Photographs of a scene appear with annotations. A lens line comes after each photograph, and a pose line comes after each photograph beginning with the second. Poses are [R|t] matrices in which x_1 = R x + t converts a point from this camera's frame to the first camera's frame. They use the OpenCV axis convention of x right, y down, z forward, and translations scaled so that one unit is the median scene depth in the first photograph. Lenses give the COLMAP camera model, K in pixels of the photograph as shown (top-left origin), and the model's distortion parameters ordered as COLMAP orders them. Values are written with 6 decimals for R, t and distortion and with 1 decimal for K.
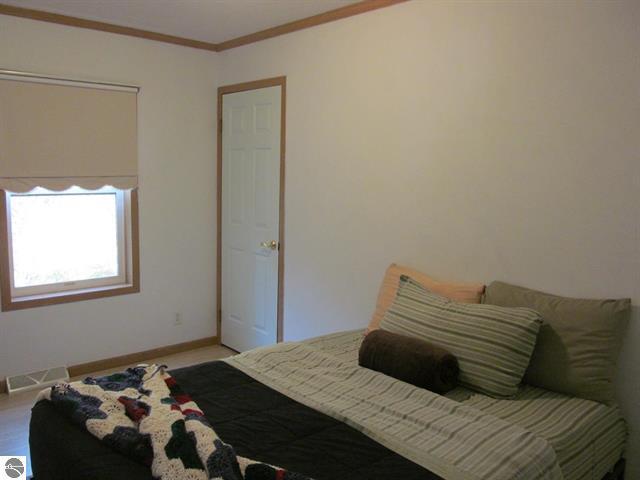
lens RADIAL K [[568.5, 0, 319.0], [0, 568.5, 239.8], [0, 0, 1]] dist [0.000047, 0.029913]
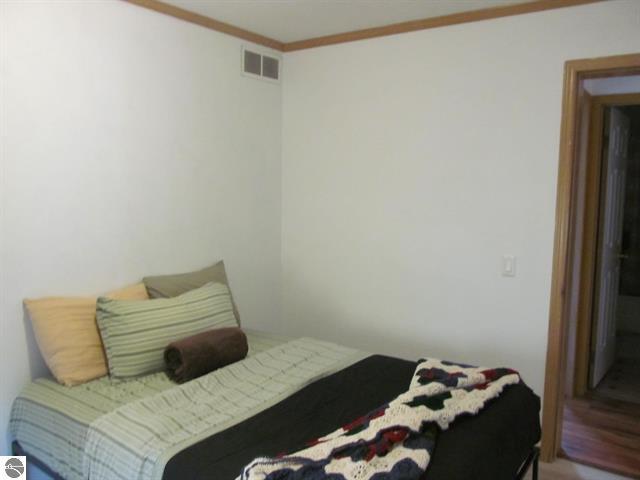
lens RADIAL K [[568.5, 0, 319.2], [0, 568.5, 240.1], [0, 0, 1]] dist [0.000047, 0.029913]
pose [[-0.335639, -0.096937, 0.936990, -1.088733], [0.073811, 0.988926, 0.128751, -0.152179], [-0.939094, 0.112374, -0.324767, 1.321276]]
